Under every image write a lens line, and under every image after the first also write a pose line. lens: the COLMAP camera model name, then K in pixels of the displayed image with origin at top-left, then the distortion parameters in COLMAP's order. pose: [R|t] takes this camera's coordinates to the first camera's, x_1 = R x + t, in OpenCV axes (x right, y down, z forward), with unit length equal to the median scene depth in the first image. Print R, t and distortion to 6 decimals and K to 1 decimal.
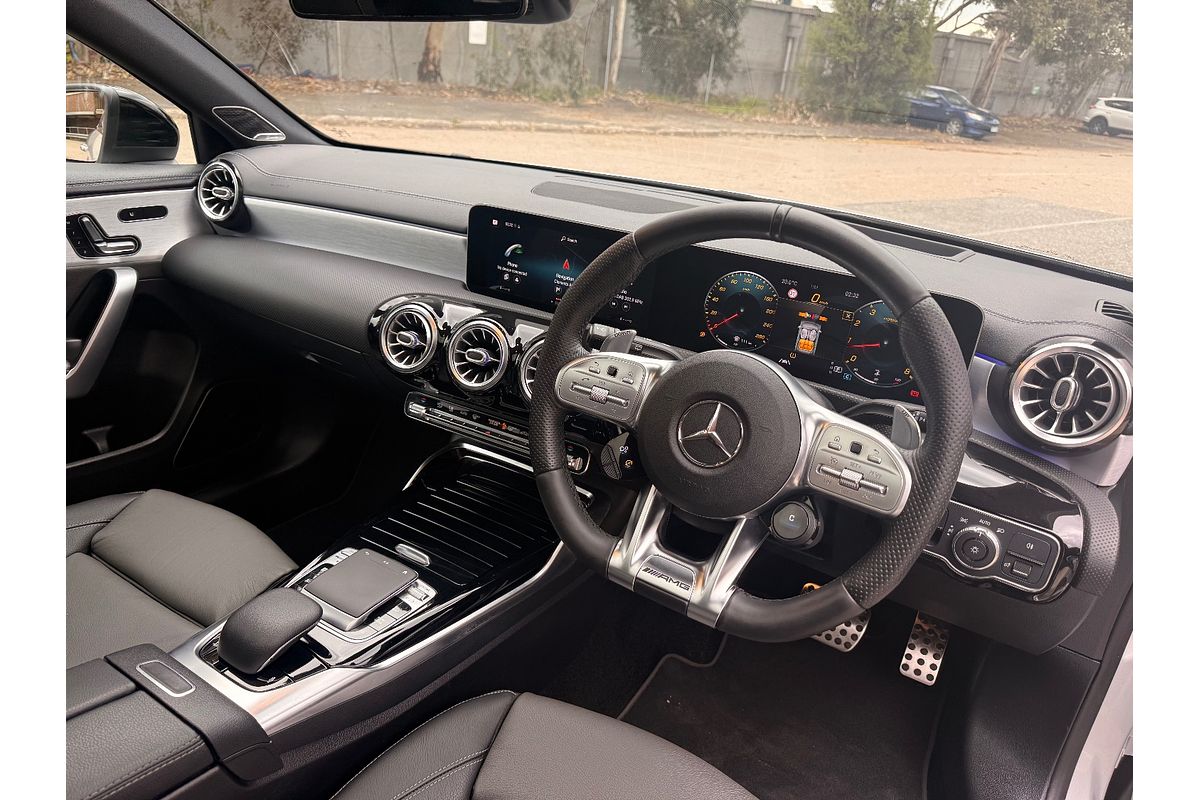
lens RADIAL K [[842.6, 0, 600.0], [0, 842.6, 400.0], [0, 0, 1]] dist [0.066292, -0.000804]
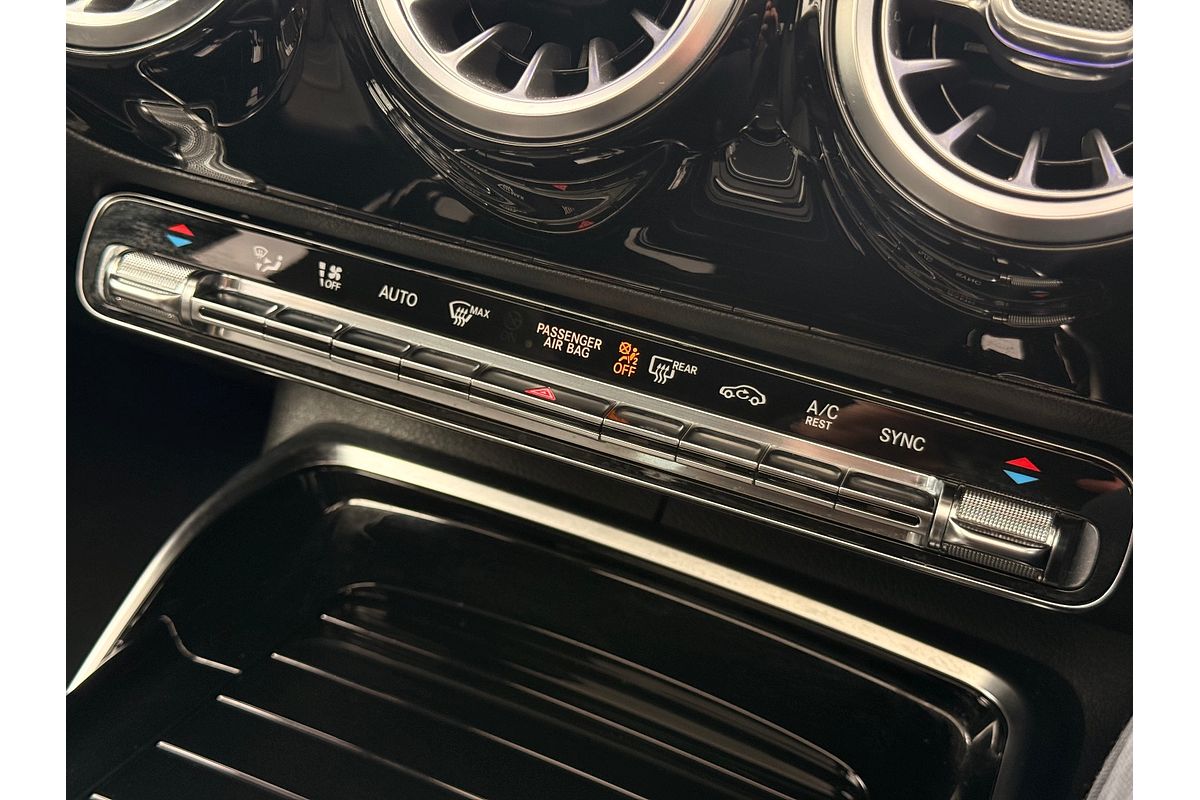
lens RADIAL K [[1609.8, 0, 600.0], [0, 1609.8, 400.0], [0, 0, 1]] dist [0.161410, 0.011741]
pose [[0.991985, -0.012172, 0.125765, -0.165111], [0.008280, 0.999472, 0.031422, 0.028896], [-0.126081, -0.030129, 0.991562, 0.625919]]
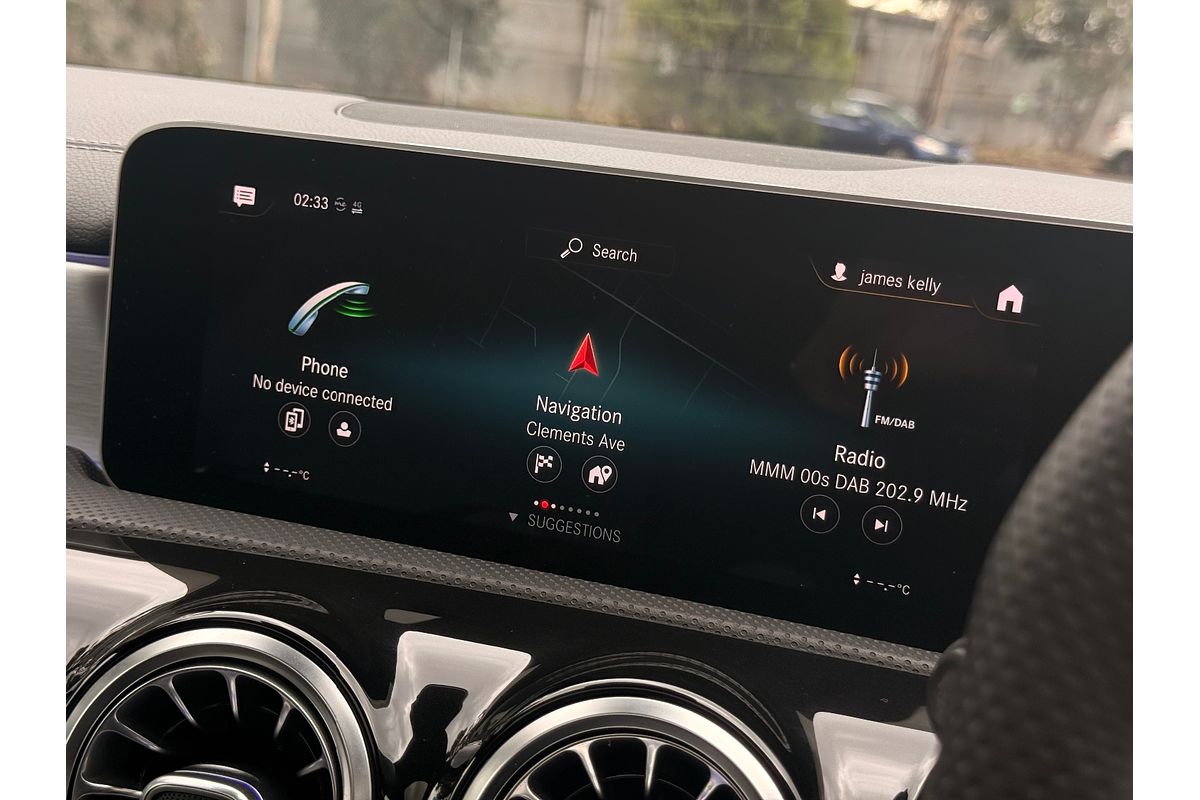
lens RADIAL K [[1609.8, 0, 600.0], [0, 1609.8, 400.0], [0, 0, 1]] dist [0.161410, 0.011741]
pose [[0.974298, -0.030579, 0.223180, -0.127963], [0.068712, 0.983871, -0.165157, -0.071568], [-0.214530, 0.176247, 0.960684, 0.549652]]
